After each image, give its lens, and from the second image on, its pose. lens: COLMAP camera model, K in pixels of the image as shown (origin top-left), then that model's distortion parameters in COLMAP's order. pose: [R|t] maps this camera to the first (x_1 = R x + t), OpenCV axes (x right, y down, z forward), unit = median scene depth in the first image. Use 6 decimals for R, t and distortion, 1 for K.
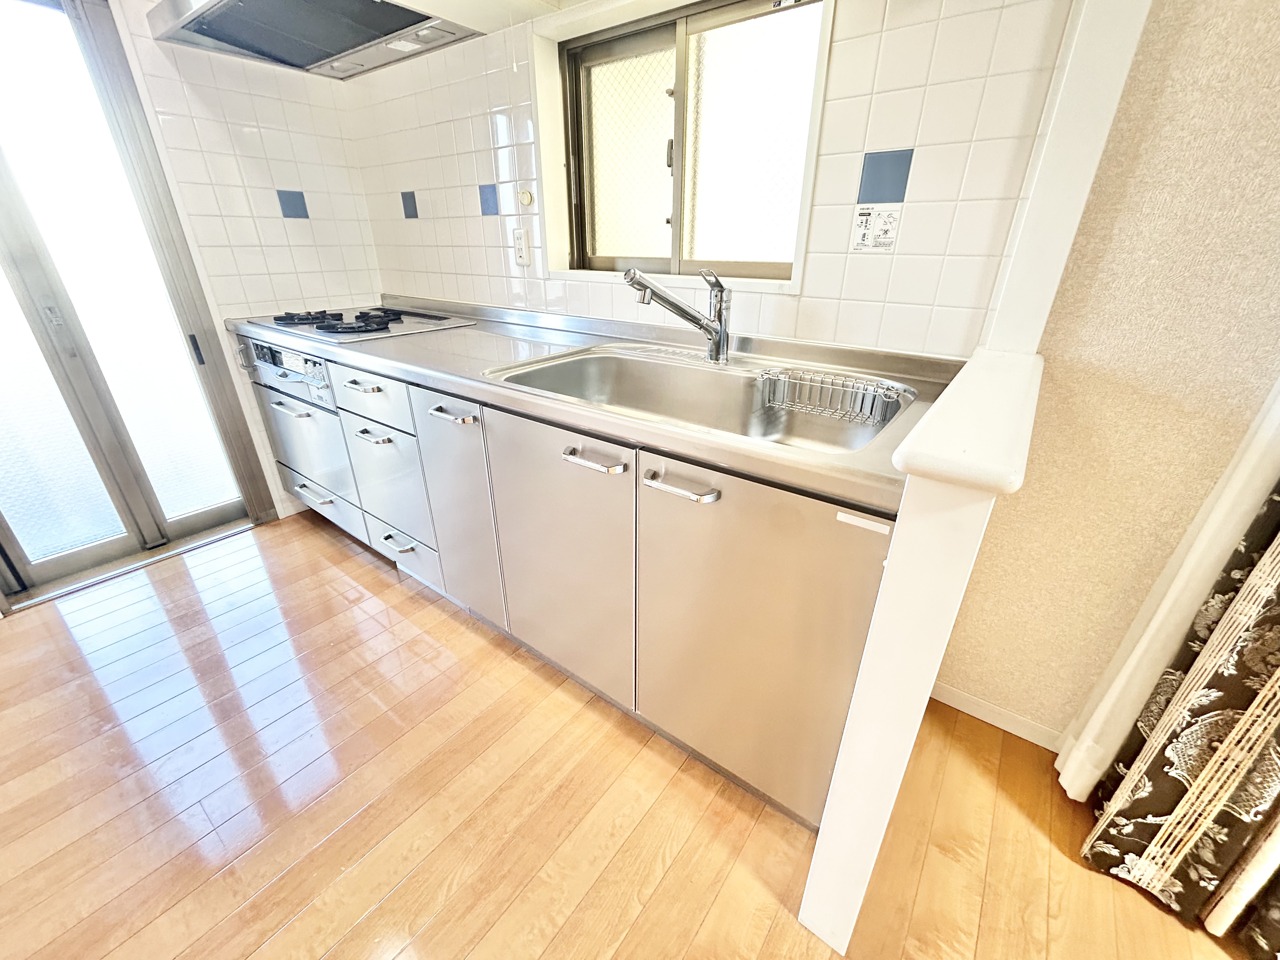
lens RADIAL K [[514.3, 0, 639.5], [0, 514.3, 480.4], [0, 0, 1]] dist [-0.000298, -0.000132]
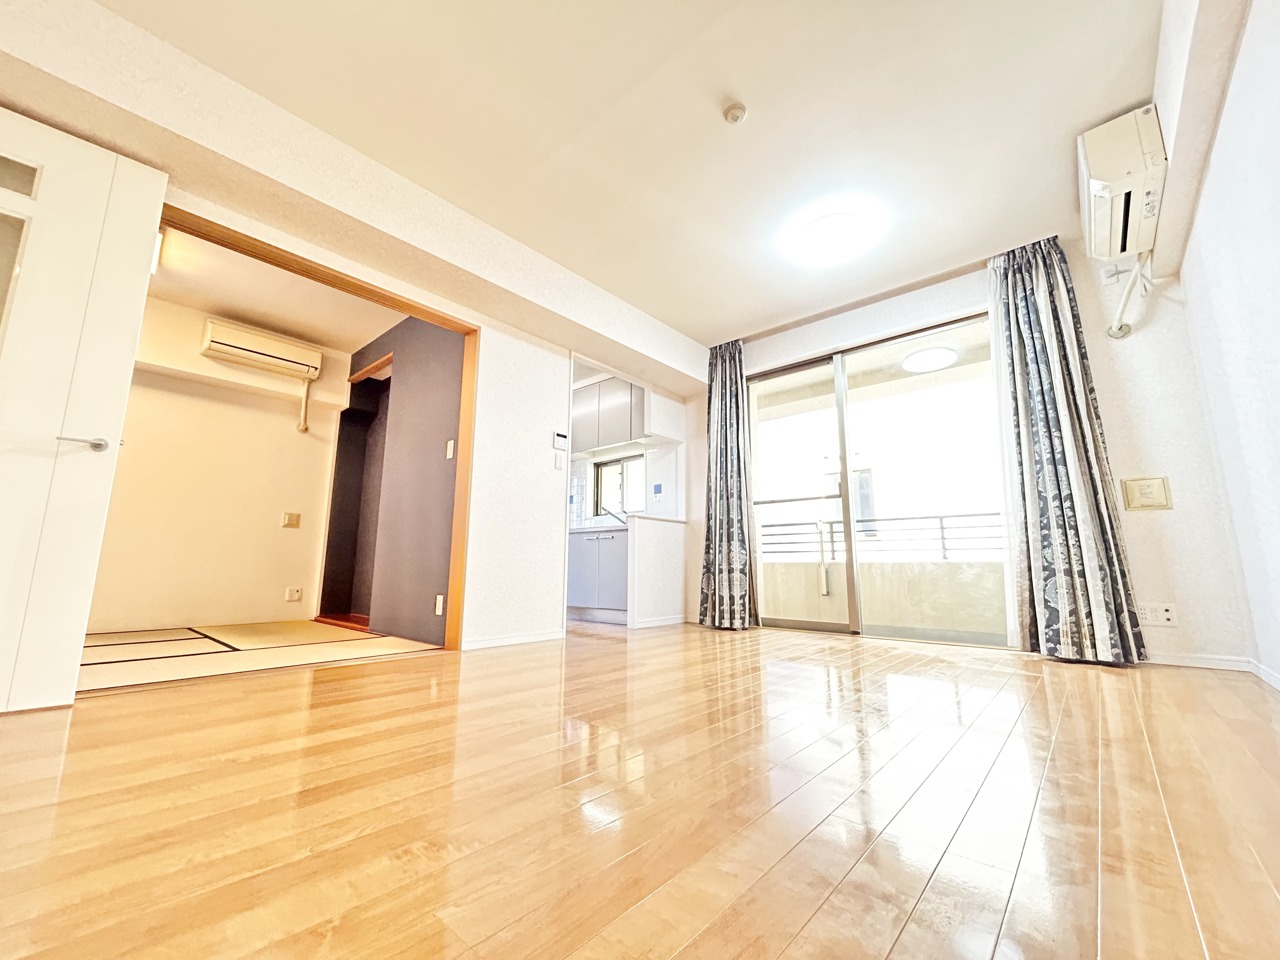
lens RADIAL K [[514.3, 0, 644.4], [0, 514.3, 475.8], [0, 0, 1]] dist [-0.000298, -0.000132]
pose [[0.998742, -0.006767, -0.049687, 0.415153], [-0.022481, 0.825268, -0.564294, 1.412209], [0.044823, 0.564701, 0.824078, -2.123439]]
